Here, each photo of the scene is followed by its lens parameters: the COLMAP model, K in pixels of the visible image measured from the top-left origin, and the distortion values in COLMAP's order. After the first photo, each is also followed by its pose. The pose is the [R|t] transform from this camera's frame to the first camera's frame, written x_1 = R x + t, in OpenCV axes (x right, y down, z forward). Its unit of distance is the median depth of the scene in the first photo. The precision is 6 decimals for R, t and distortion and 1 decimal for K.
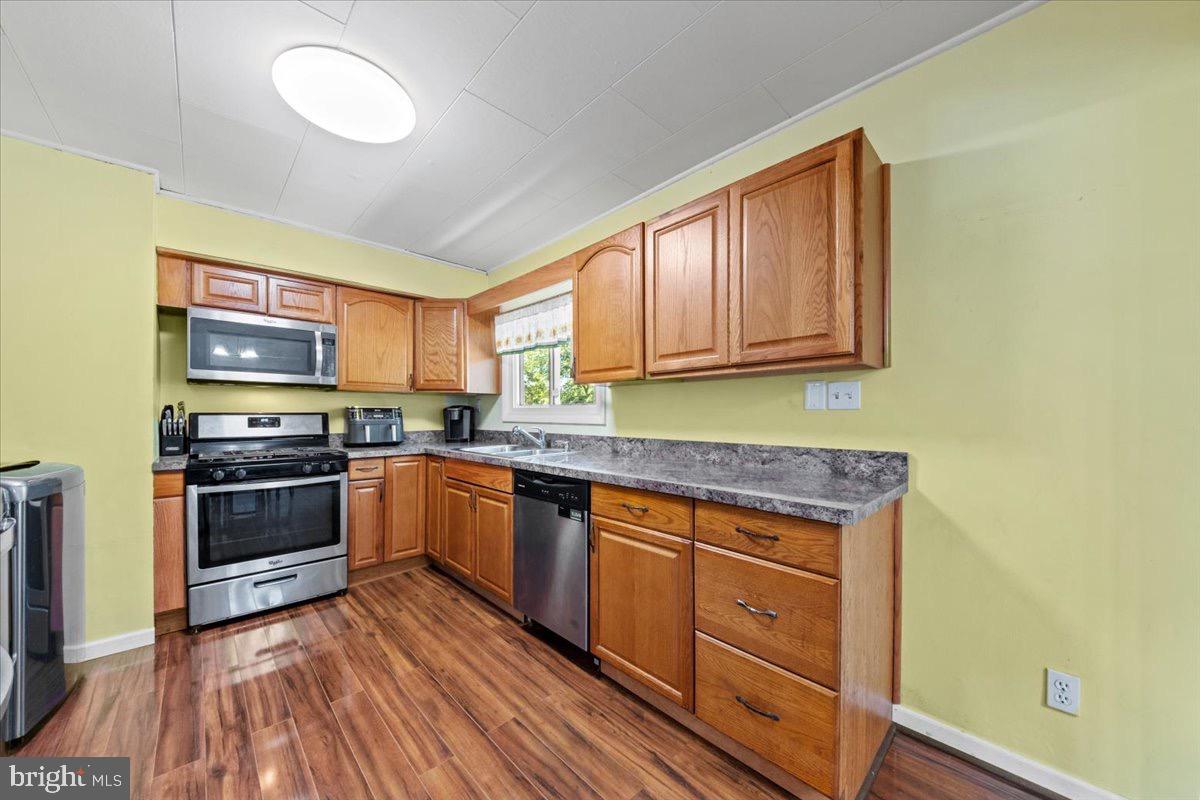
lens RADIAL K [[423.3, 0, 601.4], [0, 423.3, 413.4], [0, 0, 1]] dist [0.039287, -0.021831]
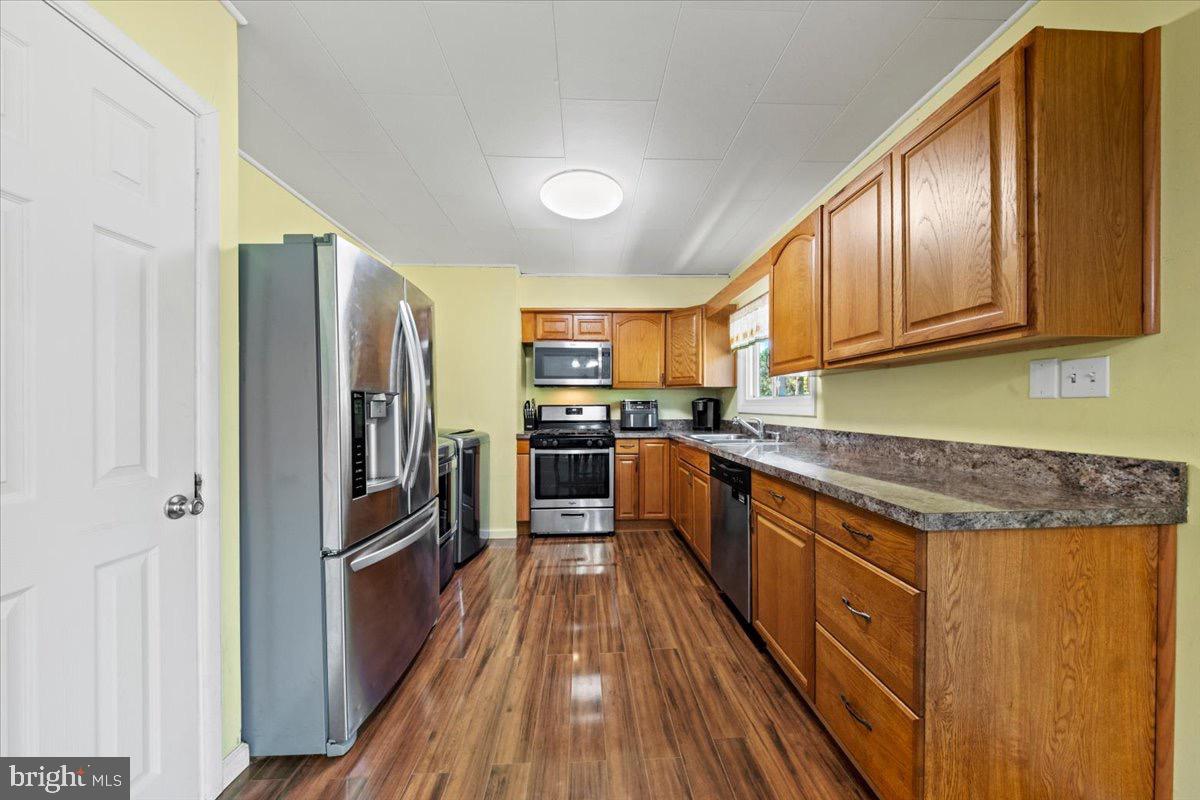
lens RADIAL K [[416.6, 0, 600.3], [0, 416.6, 405.1], [0, 0, 1]] dist [0.021936, -0.012821]
pose [[0.750842, -0.002546, -0.660477, 0.296667], [0.002136, 0.999997, -0.001427, 0.001875], [0.660478, -0.000339, 0.750845, -0.039161]]
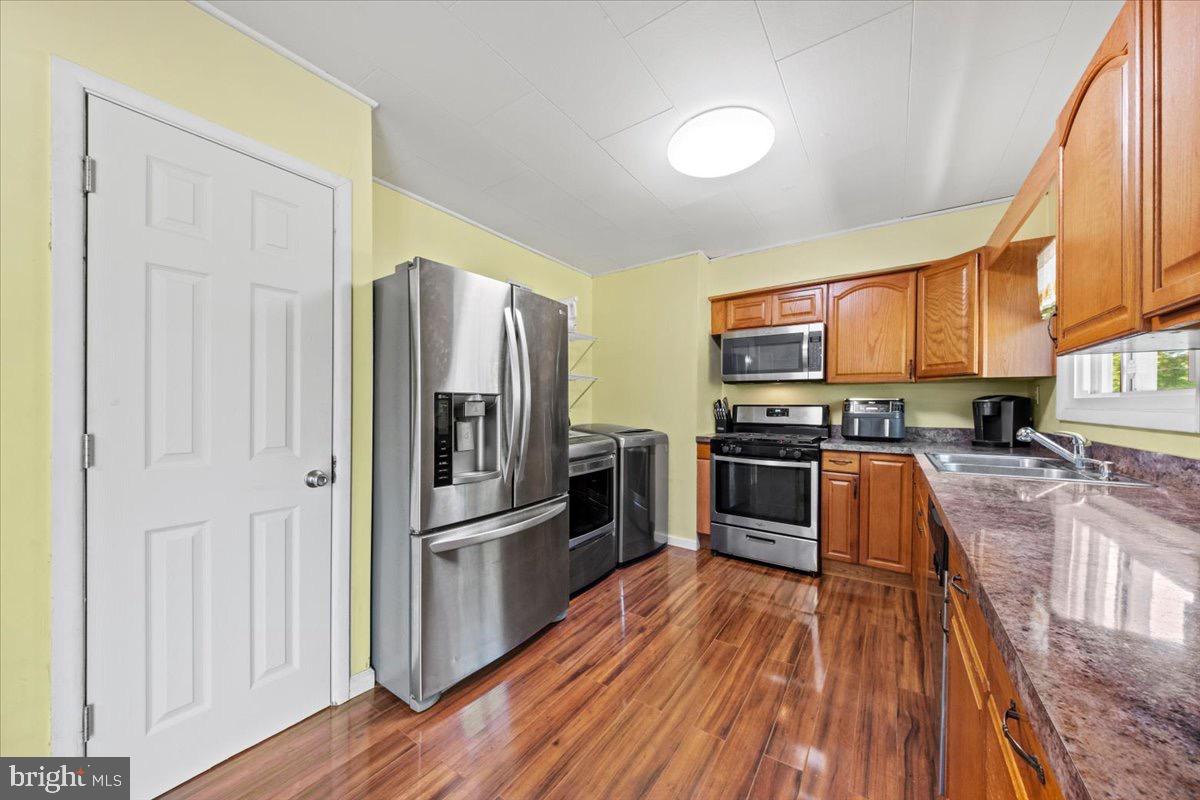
lens RADIAL K [[414.6, 0, 593.7], [0, 414.6, 405.3], [0, 0, 1]] dist [0.036516, -0.022068]
pose [[0.195201, 0.004915, -0.980751, 0.347032], [-0.003928, 0.999983, 0.004230, -0.003739], [0.980755, 0.003027, 0.195217, 0.298199]]
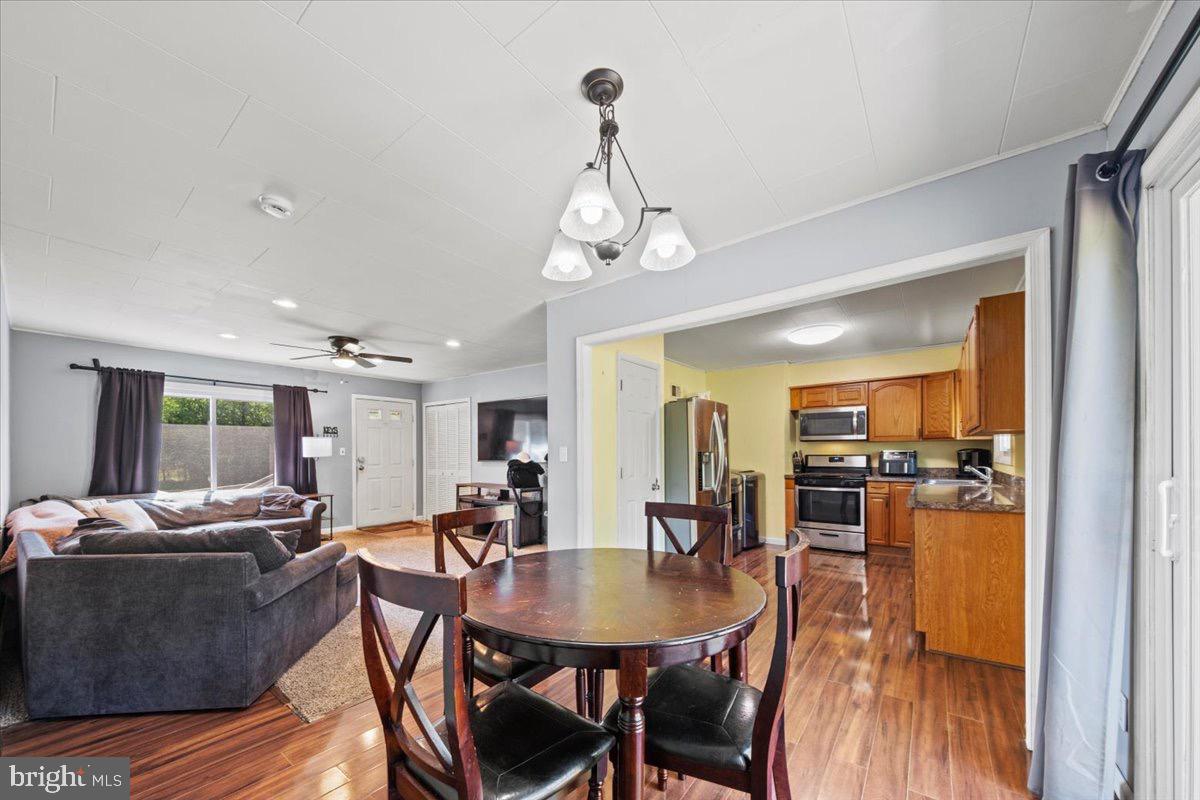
lens RADIAL K [[425.7, 0, 579.1], [0, 425.7, 451.6], [0, 0, 1]] dist [0.021845, -0.013670]
pose [[0.120673, -0.004291, -0.992683, 1.215442], [0.006068, 0.999975, -0.003585, -0.019107], [0.992674, -0.005591, 0.120696, -0.476766]]
